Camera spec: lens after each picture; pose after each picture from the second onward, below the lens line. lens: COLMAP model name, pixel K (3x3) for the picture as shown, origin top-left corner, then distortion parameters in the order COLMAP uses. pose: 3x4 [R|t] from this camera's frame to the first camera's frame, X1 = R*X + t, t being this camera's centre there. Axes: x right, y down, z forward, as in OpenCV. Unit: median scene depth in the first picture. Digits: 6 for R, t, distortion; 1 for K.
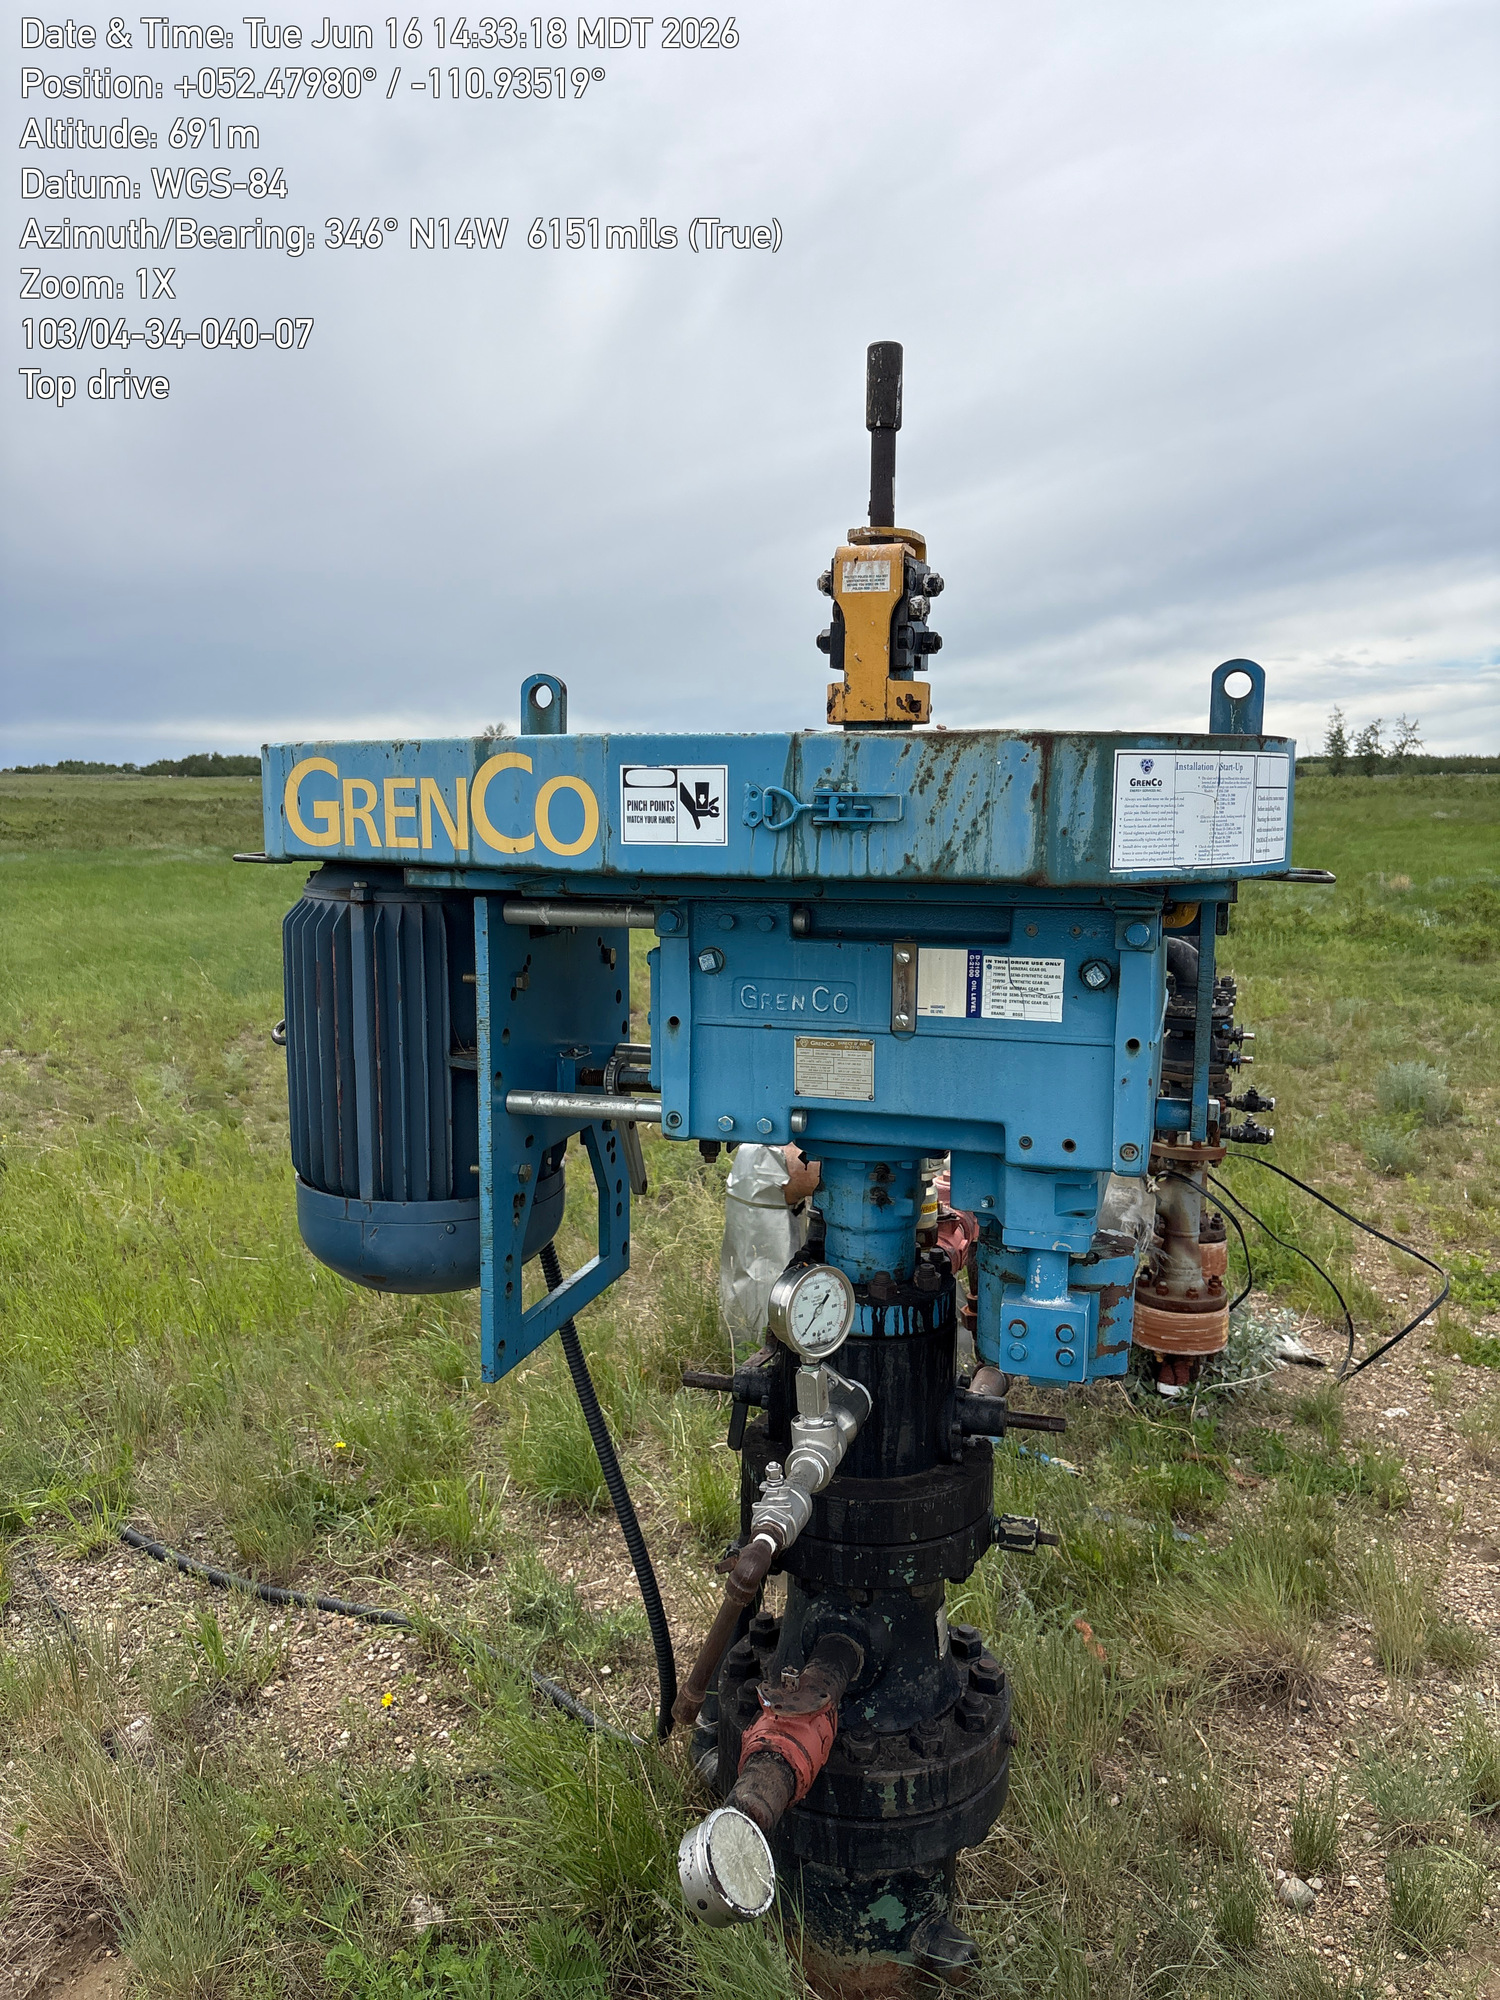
lens RADIAL K [[1763.1, 0, 751.2], [0, 1763.1, 955.2], [0, 0, 1]] dist [0.261907, -0.444795]
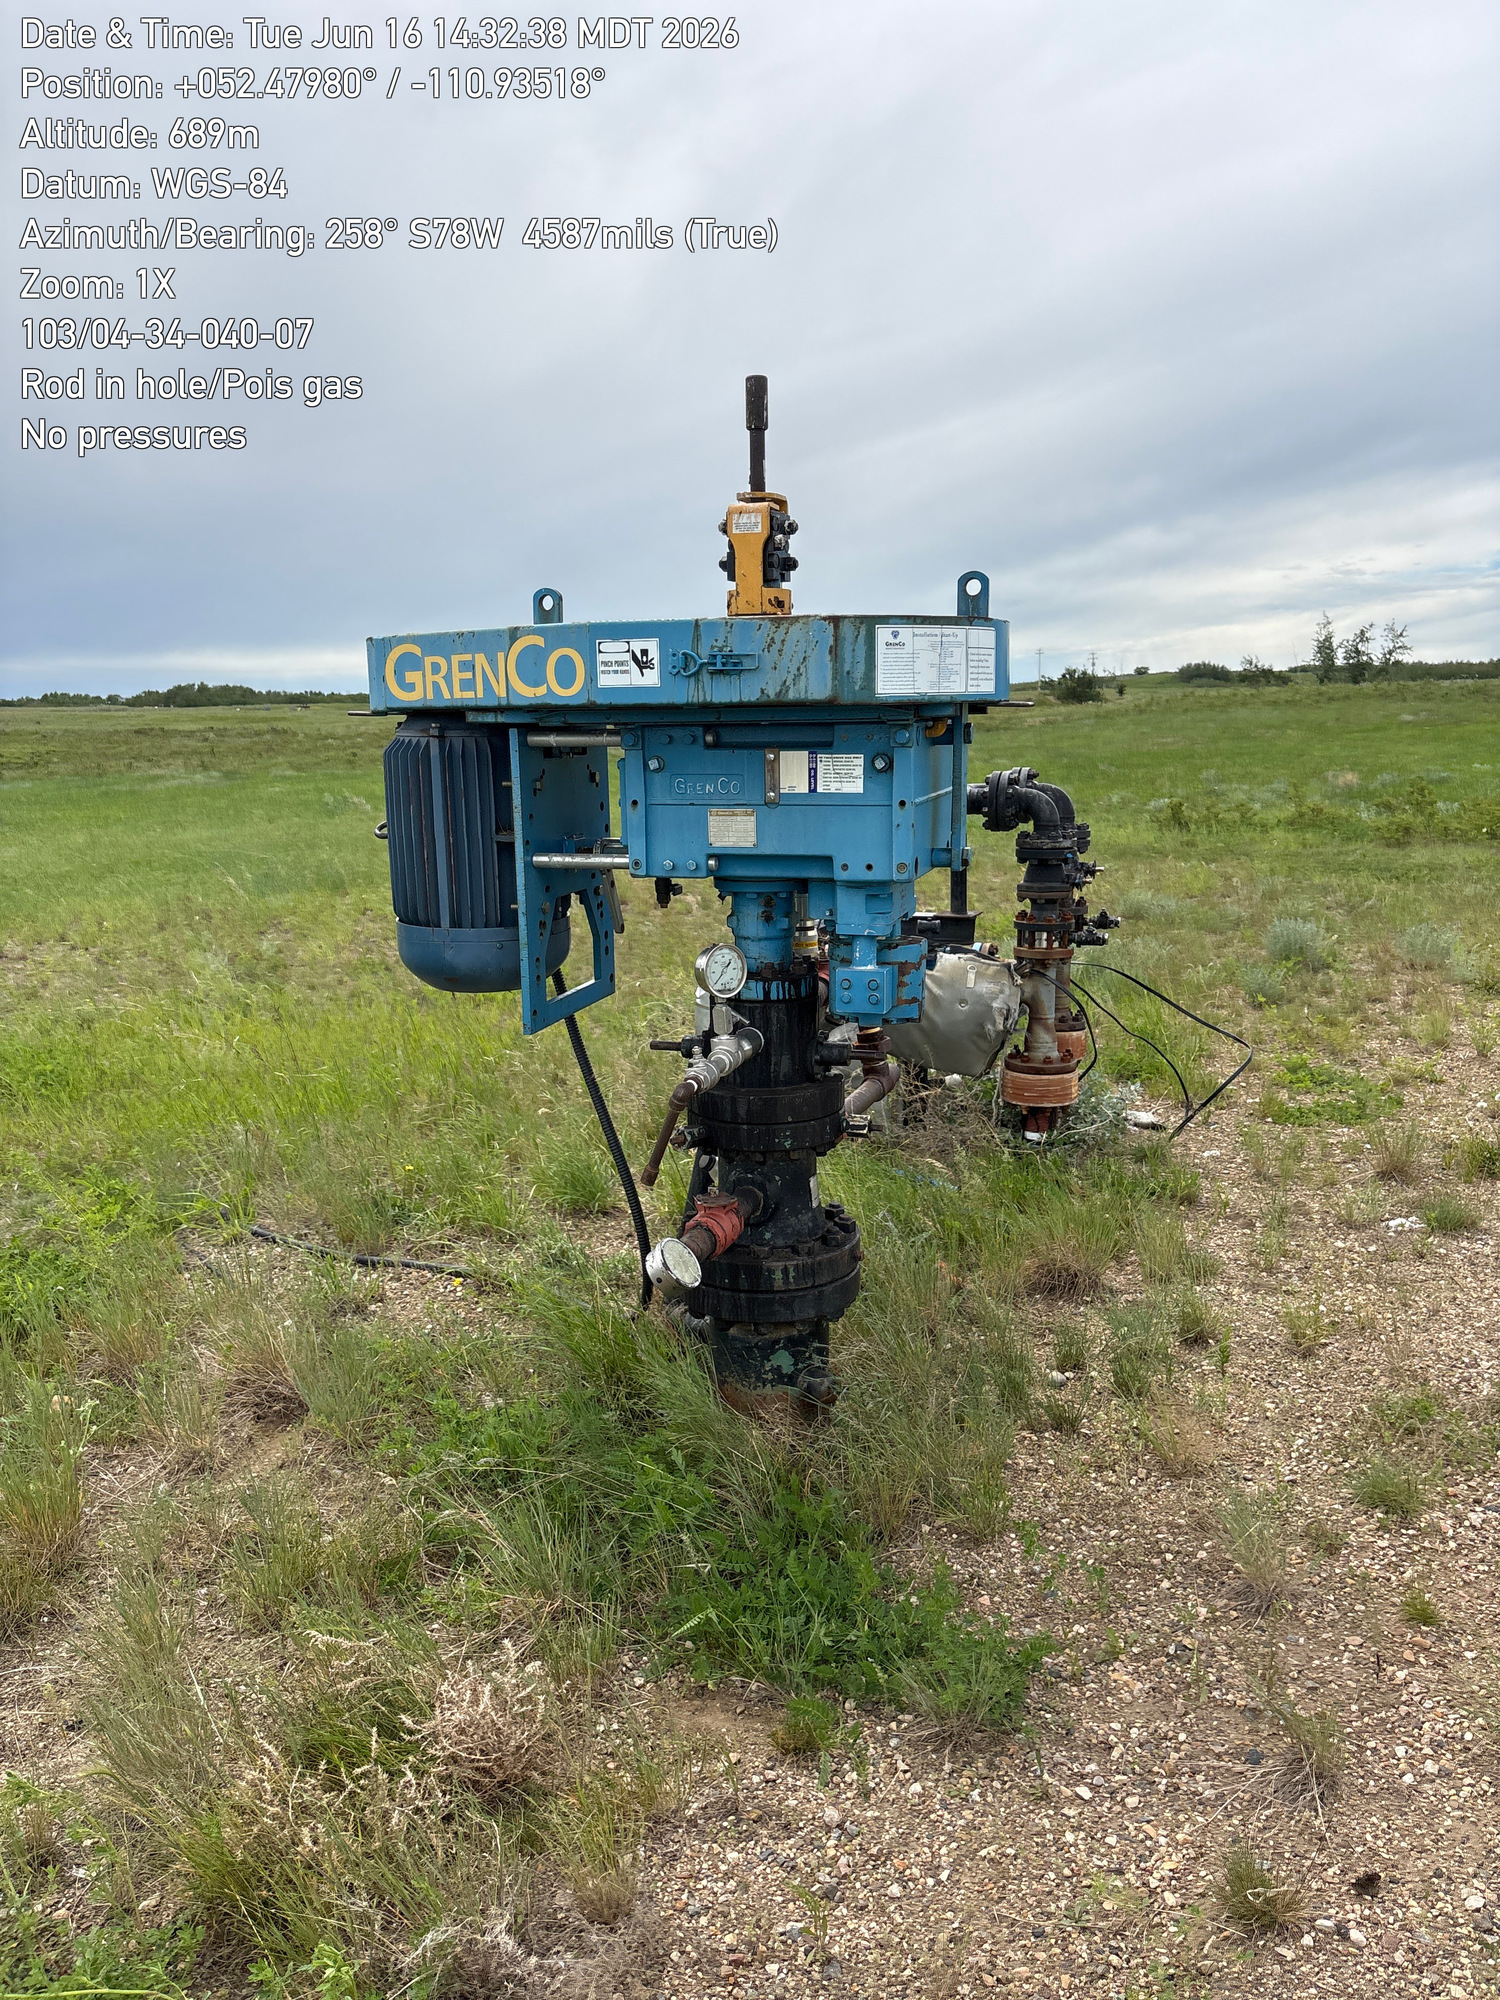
lens RADIAL K [[1763.1, 0, 751.2], [0, 1763.1, 955.2], [0, 0, 1]] dist [0.261907, -0.444795]
pose [[0.999814, -0.019133, 0.002507, 0.054223], [0.019006, 0.998870, 0.043561, 0.103453], [-0.003337, -0.043505, 0.999048, -0.606350]]
